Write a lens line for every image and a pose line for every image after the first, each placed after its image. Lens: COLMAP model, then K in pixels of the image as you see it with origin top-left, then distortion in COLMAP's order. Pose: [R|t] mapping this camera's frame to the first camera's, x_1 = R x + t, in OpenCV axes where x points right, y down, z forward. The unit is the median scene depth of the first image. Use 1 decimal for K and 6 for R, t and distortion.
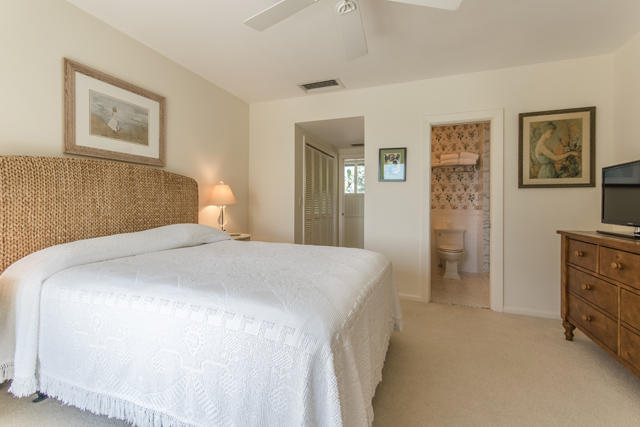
lens RADIAL K [[272.2, 0, 334.1], [0, 272.2, 203.8], [0, 0, 1]] dist [-0.001611, 0.000243]
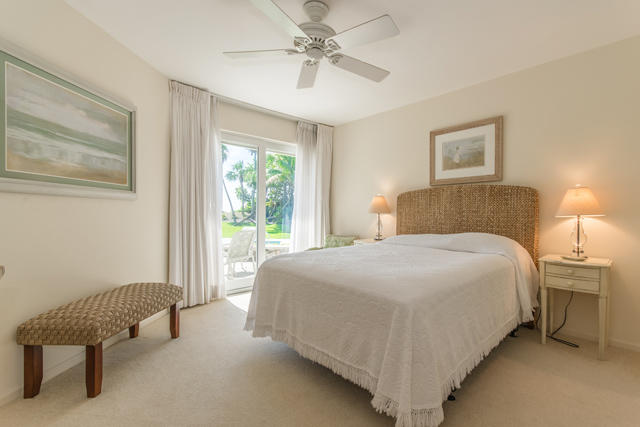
lens RADIAL K [[272.2, 0, 319.2], [0, 272.2, 214.3], [0, 0, 1]] dist [-0.001611, 0.000243]
pose [[-0.448334, 0.000149, -0.893866, 0.648232], [-0.002309, 0.999996, 0.001325, -0.001655], [0.893863, 0.002658, -0.448332, 0.825820]]
